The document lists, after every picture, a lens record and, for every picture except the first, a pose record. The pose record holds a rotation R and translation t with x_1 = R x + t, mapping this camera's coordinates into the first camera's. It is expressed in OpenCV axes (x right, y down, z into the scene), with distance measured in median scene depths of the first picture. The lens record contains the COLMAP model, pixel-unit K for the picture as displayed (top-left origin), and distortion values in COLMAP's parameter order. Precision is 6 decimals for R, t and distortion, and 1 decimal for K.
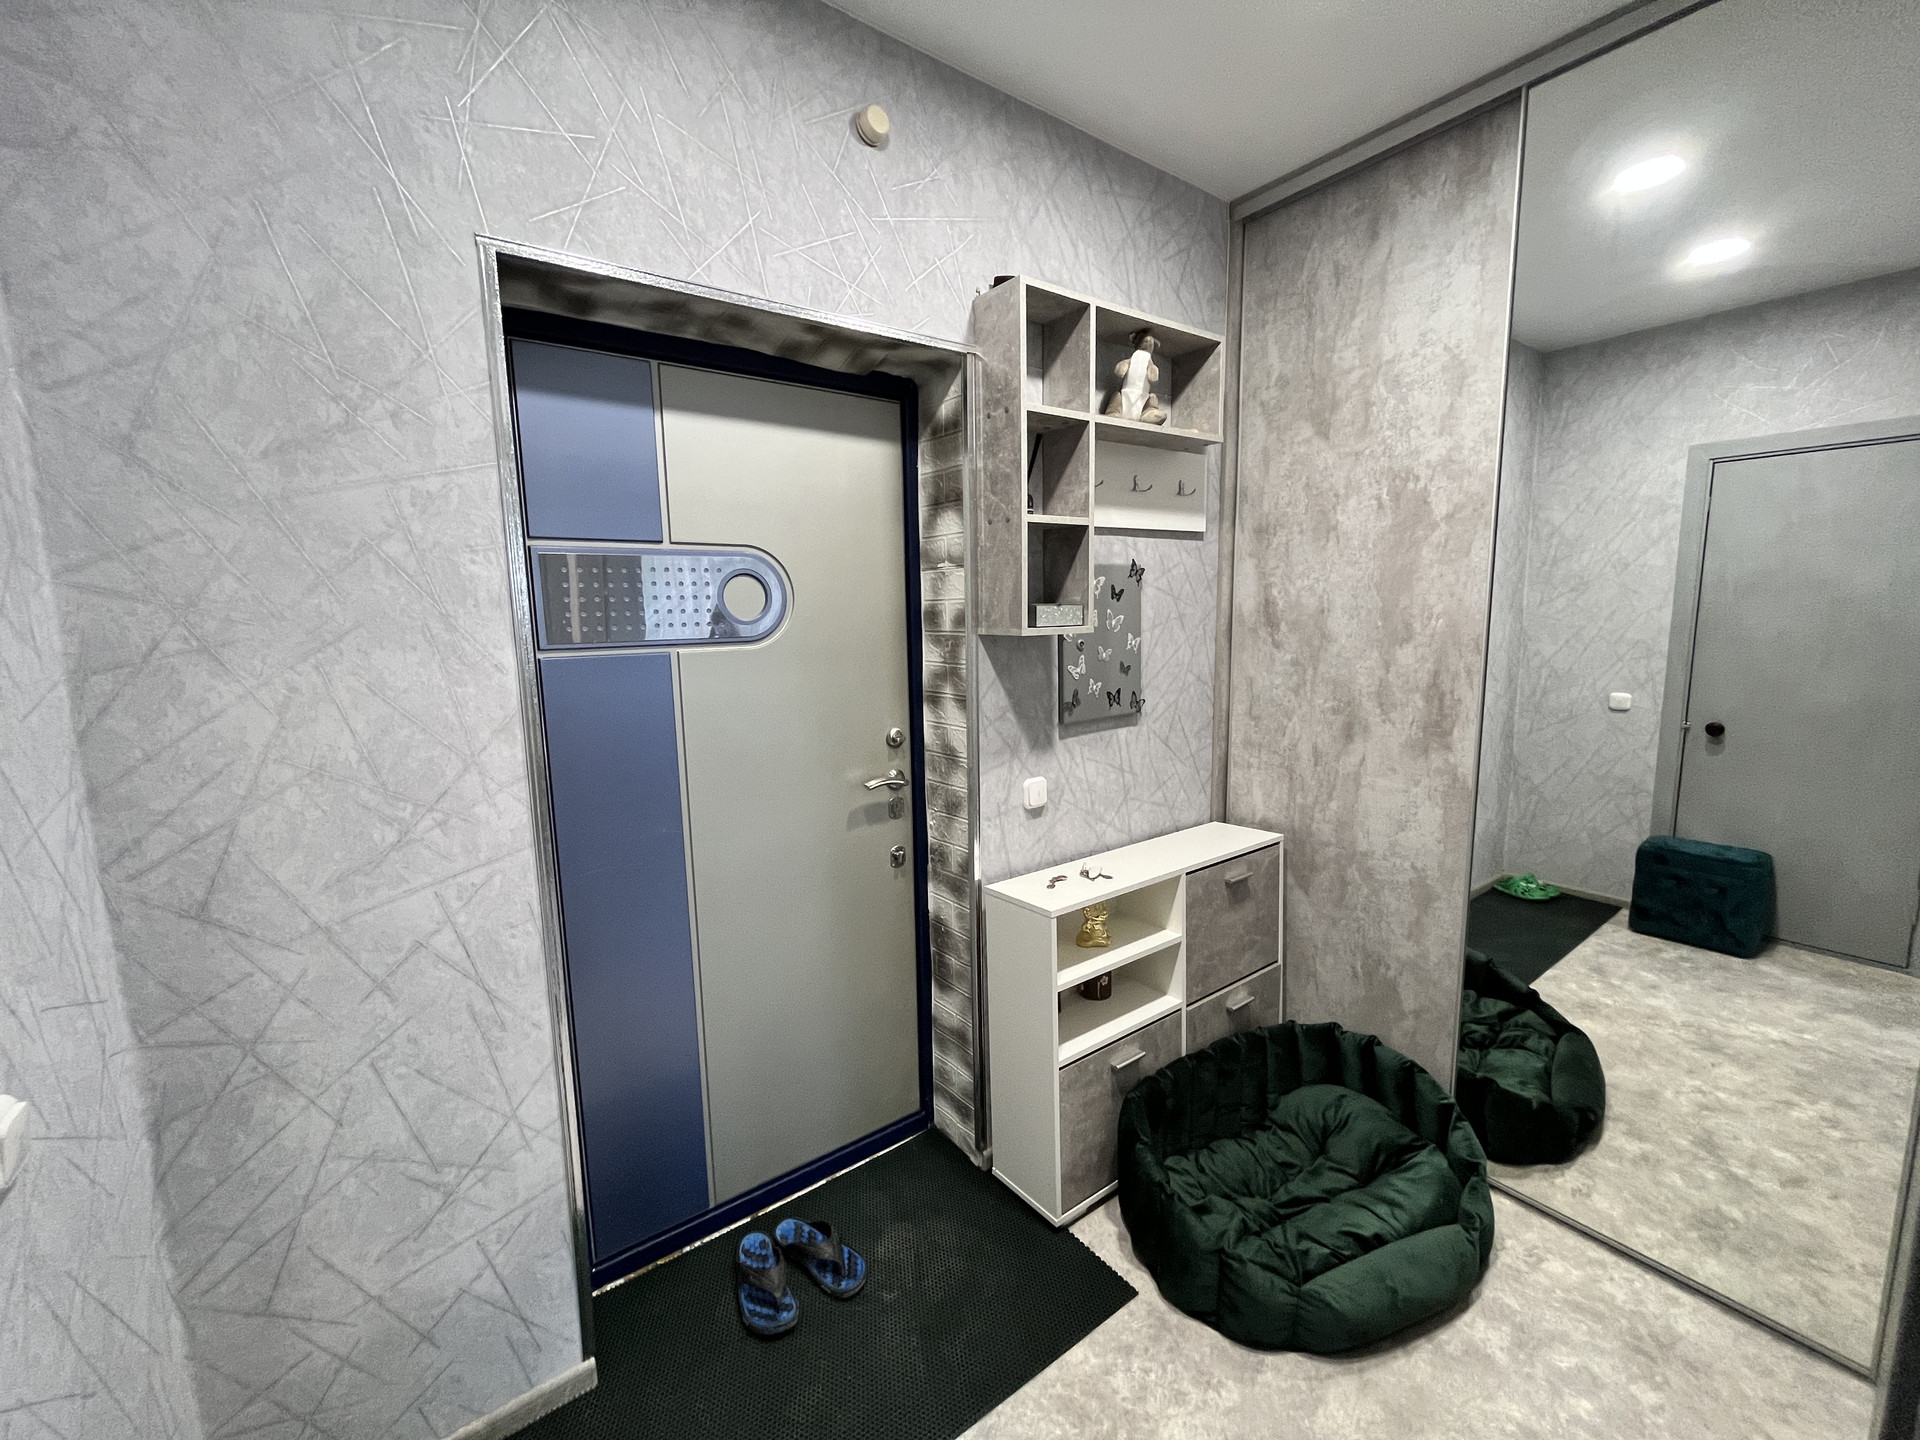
lens RADIAL K [[775.4, 0, 959.2], [0, 775.4, 718.5], [0, 0, 1]] dist [-0.001549, 0.000010]
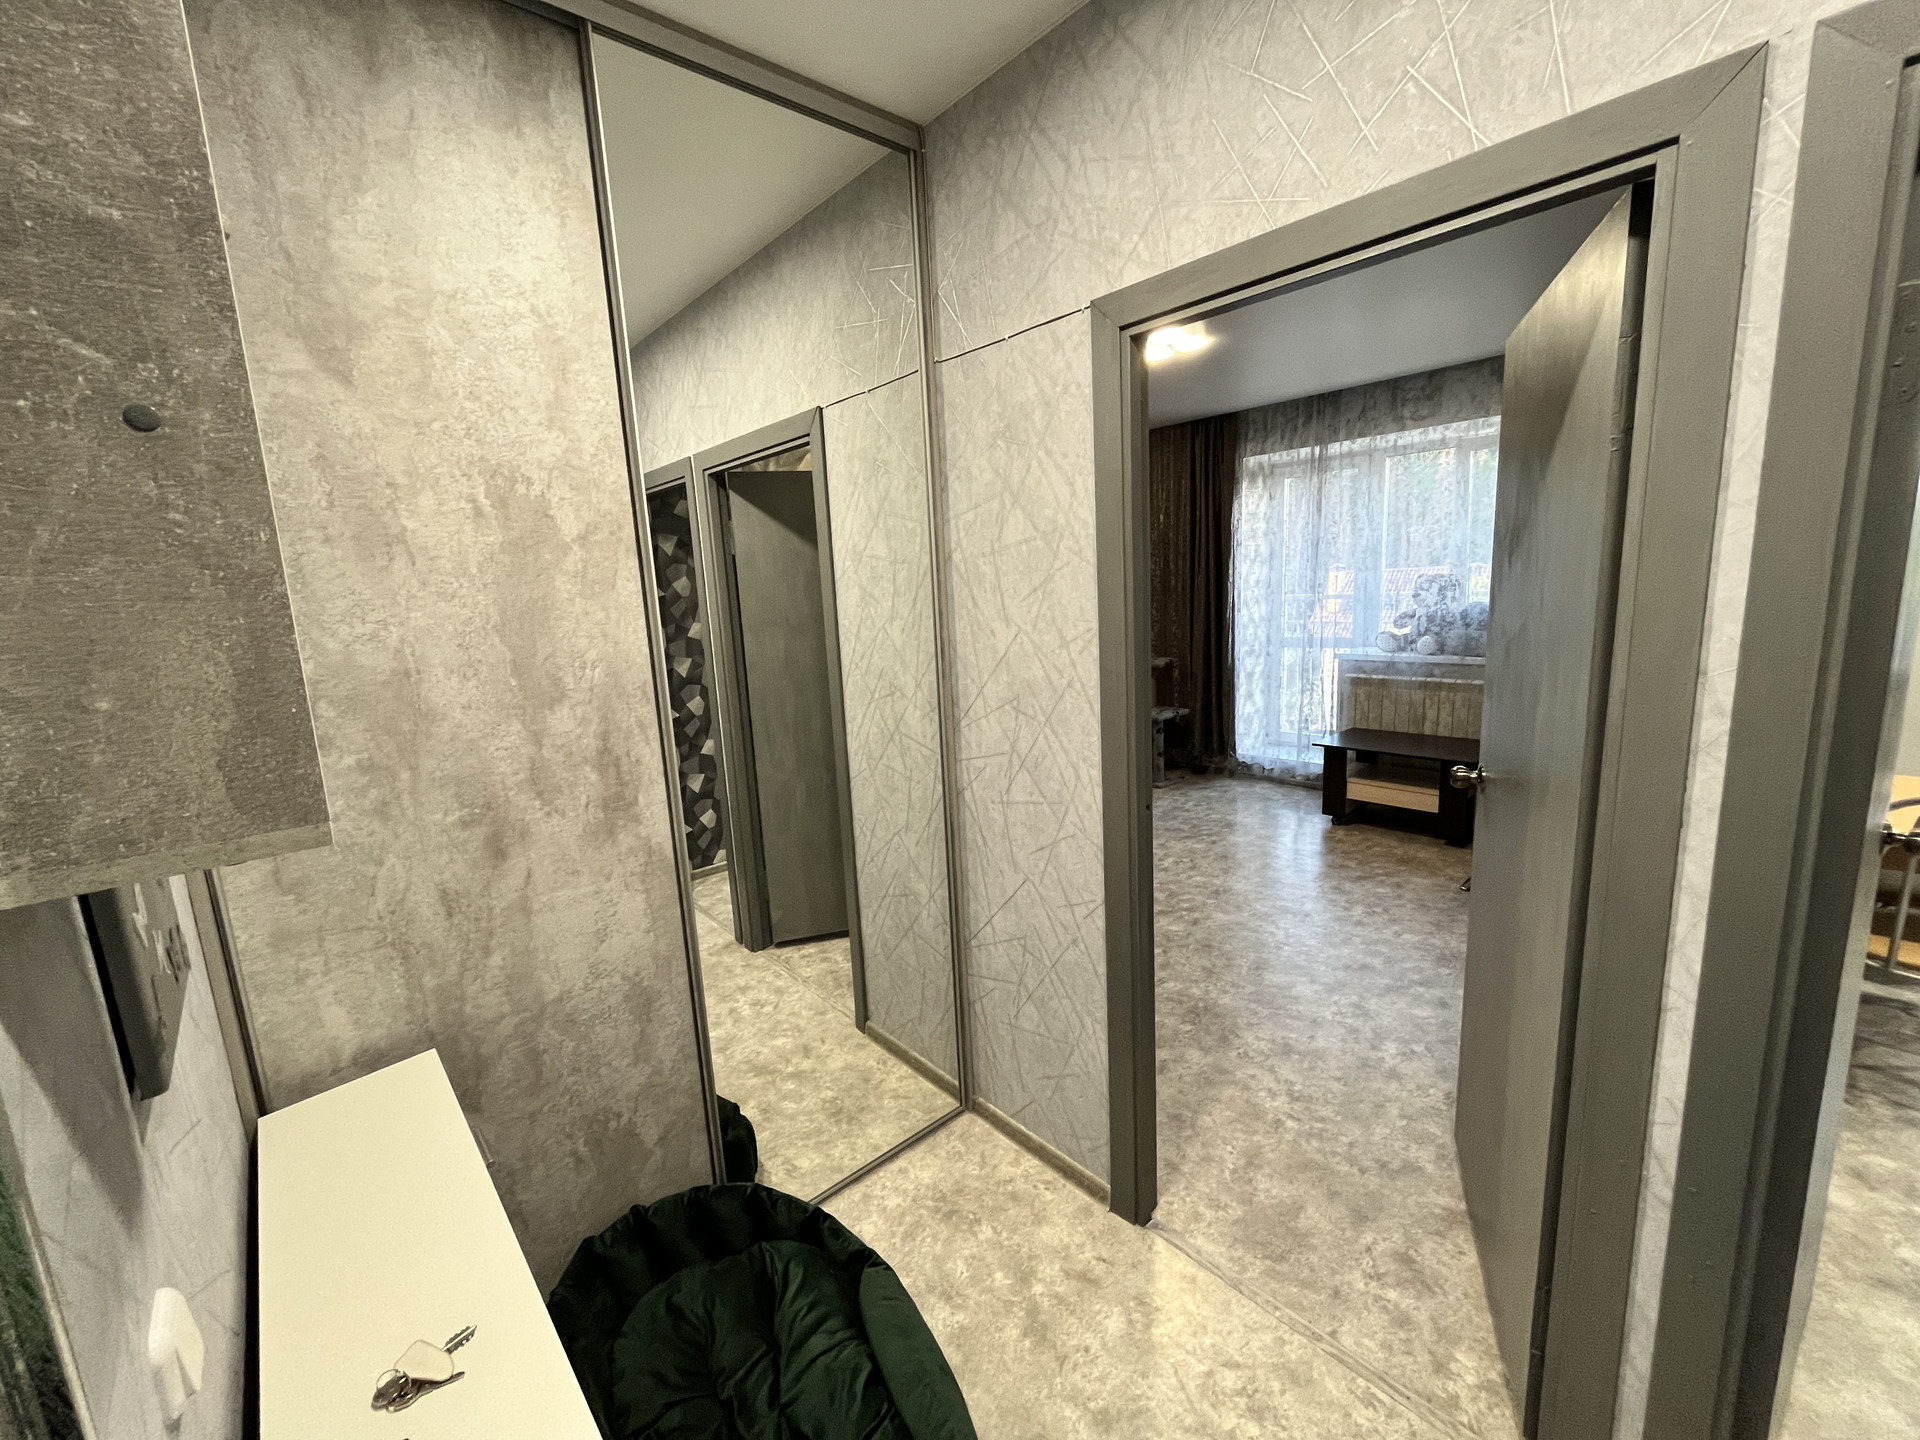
lens RADIAL K [[775.4, 0, 959.2], [0, 775.4, 718.5], [0, 0, 1]] dist [-0.001549, 0.000010]
pose [[-0.088966, -0.151137, 0.984501, -0.182803], [0.189253, 0.967849, 0.165683, -0.130417], [-0.977890, 0.201060, -0.057502, 0.652519]]
